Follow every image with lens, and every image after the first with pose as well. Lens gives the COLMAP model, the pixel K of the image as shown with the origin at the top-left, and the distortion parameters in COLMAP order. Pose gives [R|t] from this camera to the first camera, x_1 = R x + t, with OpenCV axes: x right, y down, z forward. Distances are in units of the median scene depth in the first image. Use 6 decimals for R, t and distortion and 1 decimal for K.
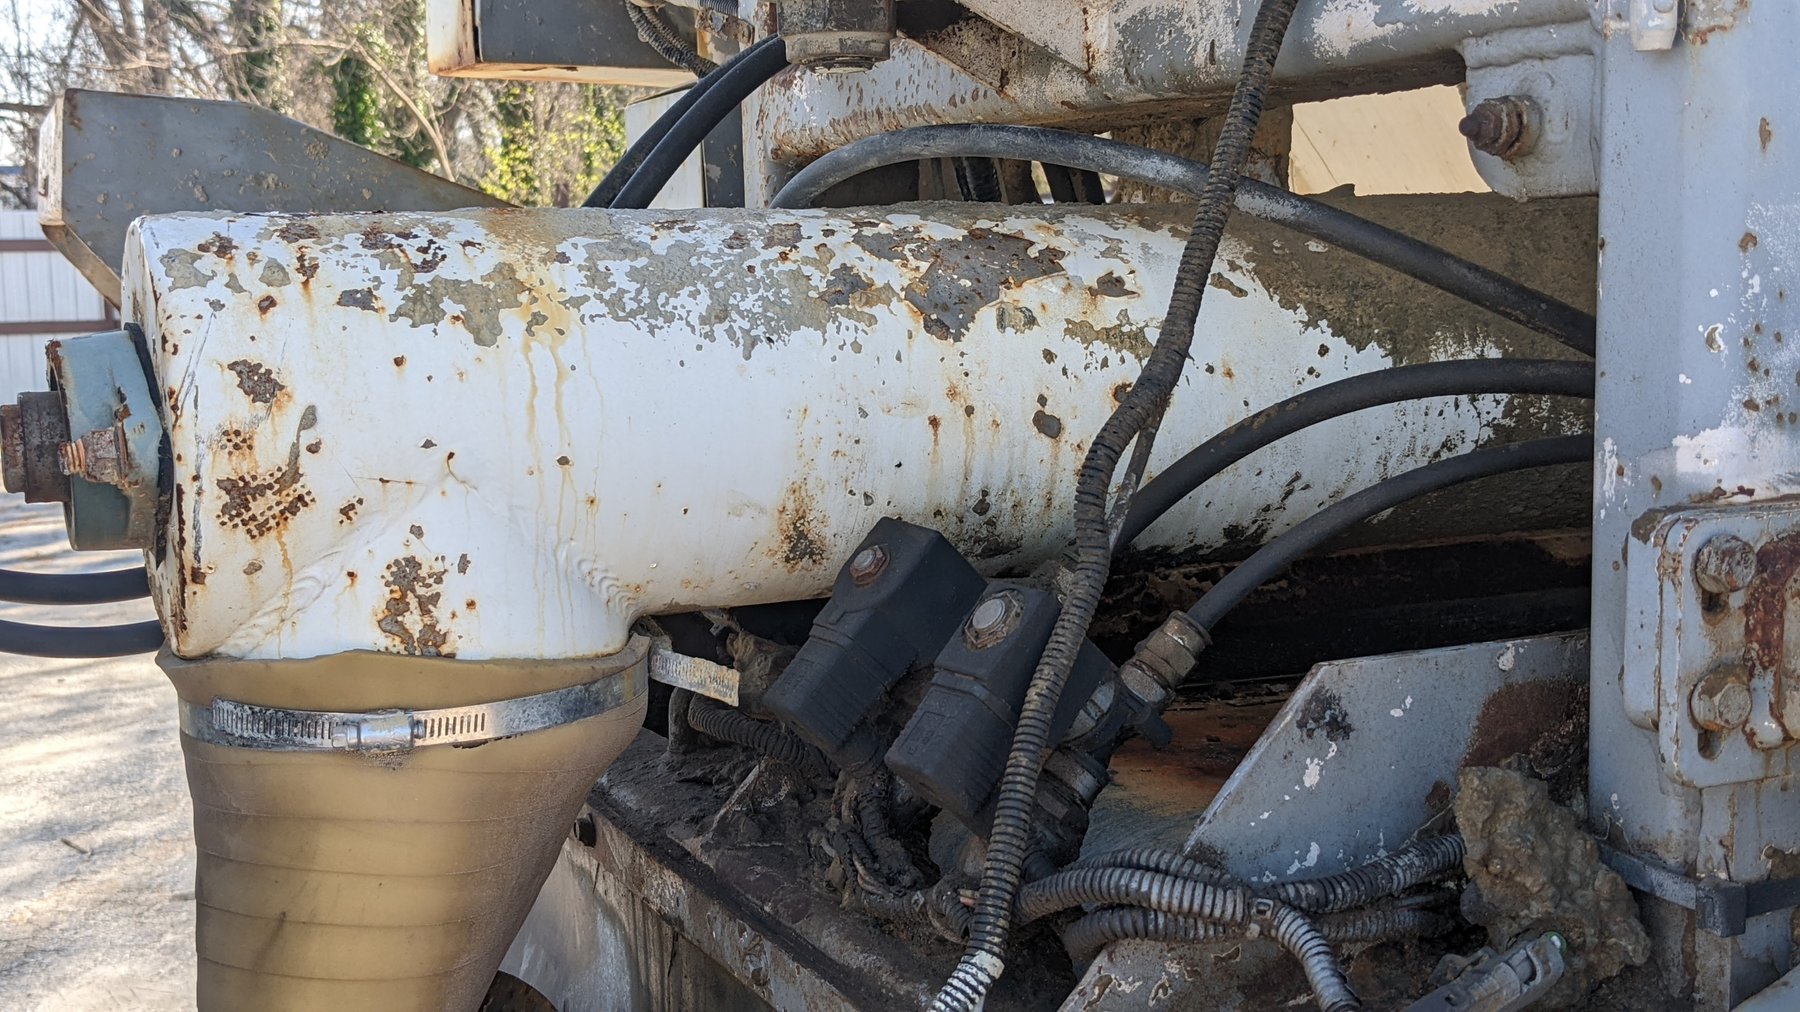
lens RADIAL K [[2022.6, 0, 888.0], [0, 2022.6, 501.1], [0, 0, 1]] dist [0.025130, 0.000000]
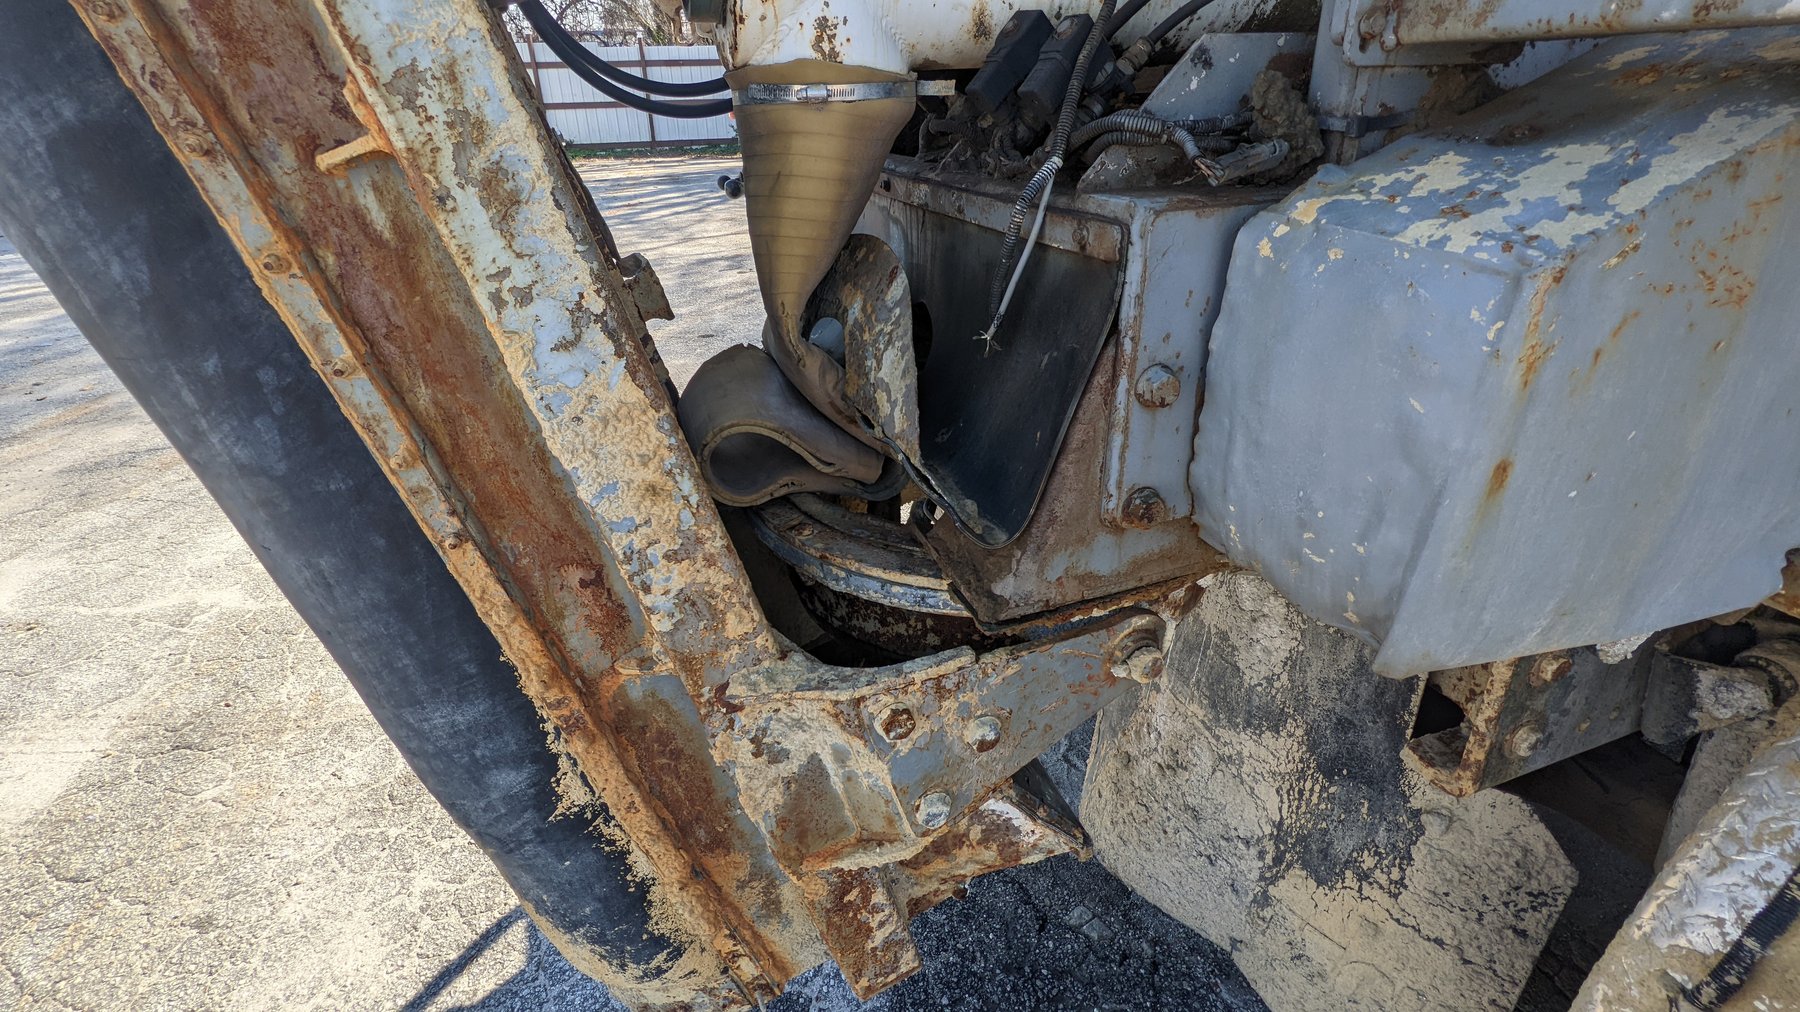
lens RADIAL K [[854.4, 0, 905.0], [0, 854.4, 497.8], [0, 0, 1]] dist [-0.002688, 0.003271]
pose [[0.995812, 0.035775, -0.084137, -0.032363], [-0.005731, 0.942882, 0.333078, 0.242568], [0.091247, -0.331201, 0.939138, -0.159555]]
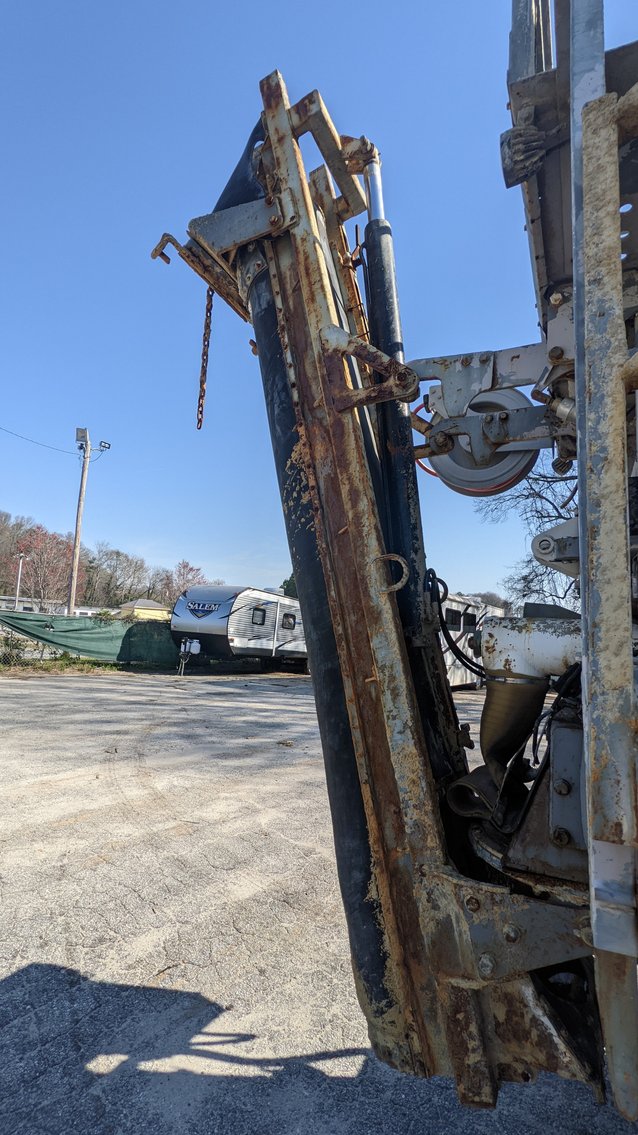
lens RADIAL K [[538.8, 0, 320.6], [0, 538.8, 566.3], [0, 0, 1]] dist [-0.002688, 0.003271]
pose [[0.619620, -0.046900, -0.783499, 1.049824], [-0.162540, 0.968908, -0.186541, 0.201964], [0.767888, 0.242934, 0.592732, -0.980322]]
